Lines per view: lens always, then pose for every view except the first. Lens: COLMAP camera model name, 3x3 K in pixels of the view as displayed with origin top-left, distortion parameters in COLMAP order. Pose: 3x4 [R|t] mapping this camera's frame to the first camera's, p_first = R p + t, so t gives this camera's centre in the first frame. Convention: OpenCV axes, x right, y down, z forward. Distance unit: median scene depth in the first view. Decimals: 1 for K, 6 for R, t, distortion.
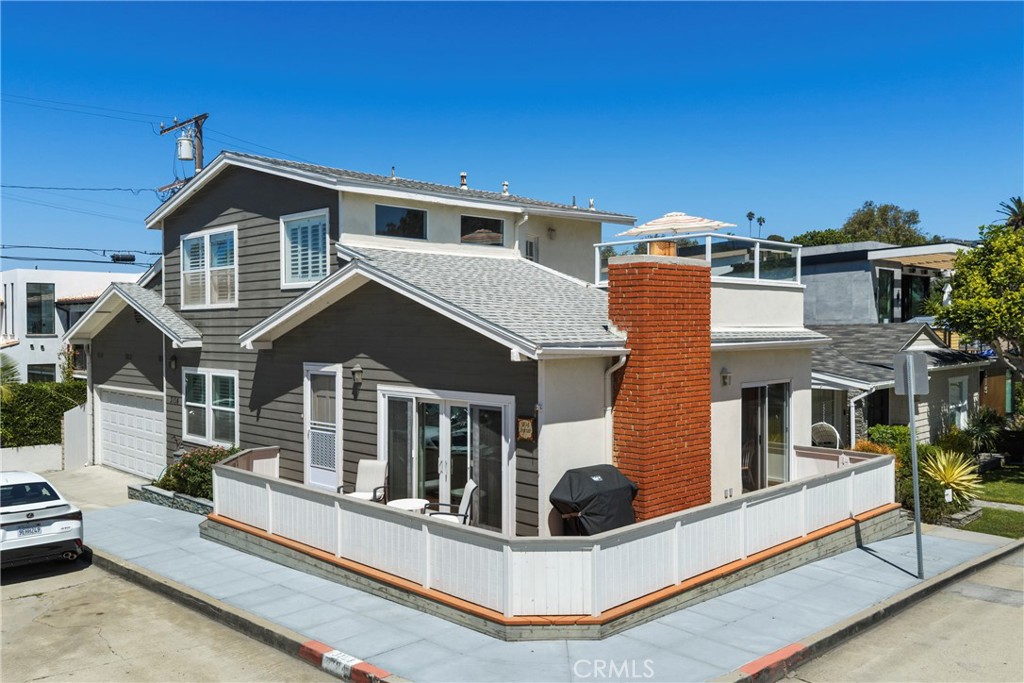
lens RADIAL K [[842.0, 0, 509.7], [0, 842.0, 339.5], [0, 0, 1]] dist [0.018299, -0.011348]
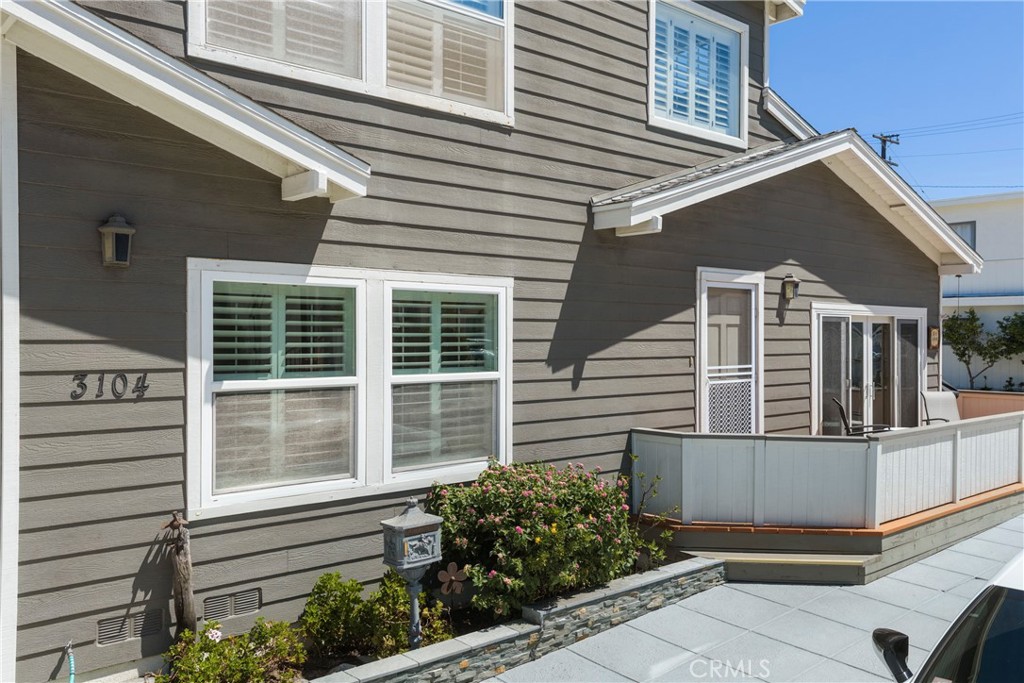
lens RADIAL K [[821.1, 0, 530.7], [0, 821.1, 343.6], [0, 0, 1]] dist [0.004971, -0.002076]
pose [[0.065589, -0.006620, 0.997825, -0.905637], [0.013390, 0.999894, 0.005753, 0.083382], [-0.997757, 0.012984, 0.065670, 1.202863]]
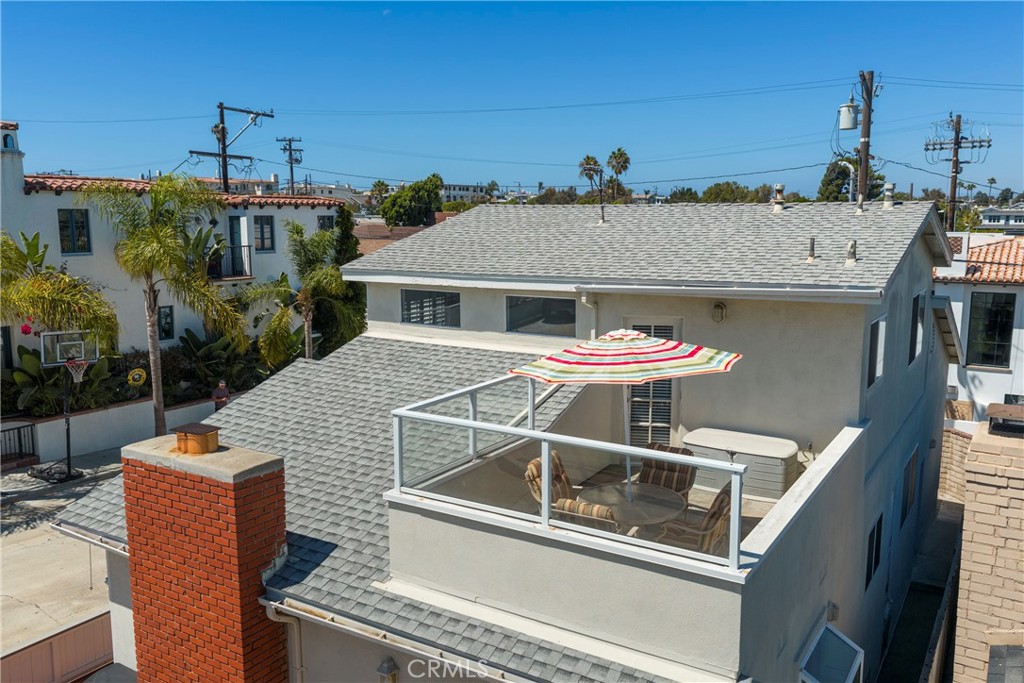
lens RADIAL K [[821.1, 0, 530.7], [0, 821.1, 343.6], [0, 0, 1]] dist [0.004971, -0.002076]
pose [[0.246122, 0.160157, -0.955915, 0.780727], [-0.015753, 0.986784, 0.161273, -0.266309], [0.969111, -0.024634, 0.245392, 0.993670]]
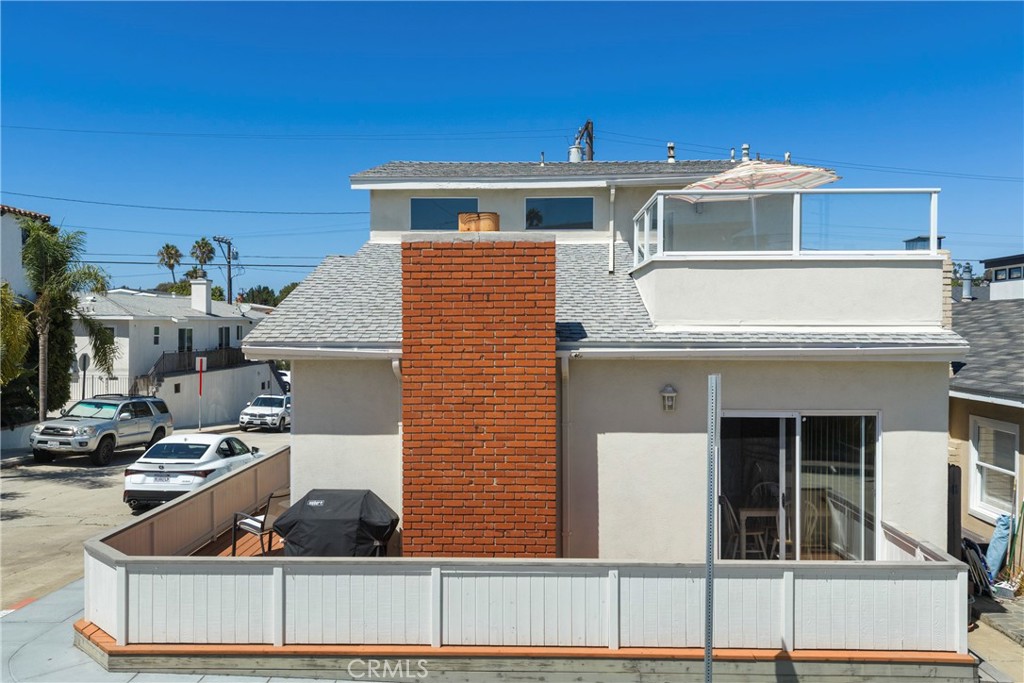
lens RADIAL K [[842.0, 0, 509.7], [0, 842.0, 339.5], [0, 0, 1]] dist [0.018299, -0.011348]
pose [[0.690034, 0.015285, -0.723616, 0.679784], [-0.012870, 0.999878, 0.008848, -0.007570], [0.723663, 0.003207, 0.690146, 0.443621]]
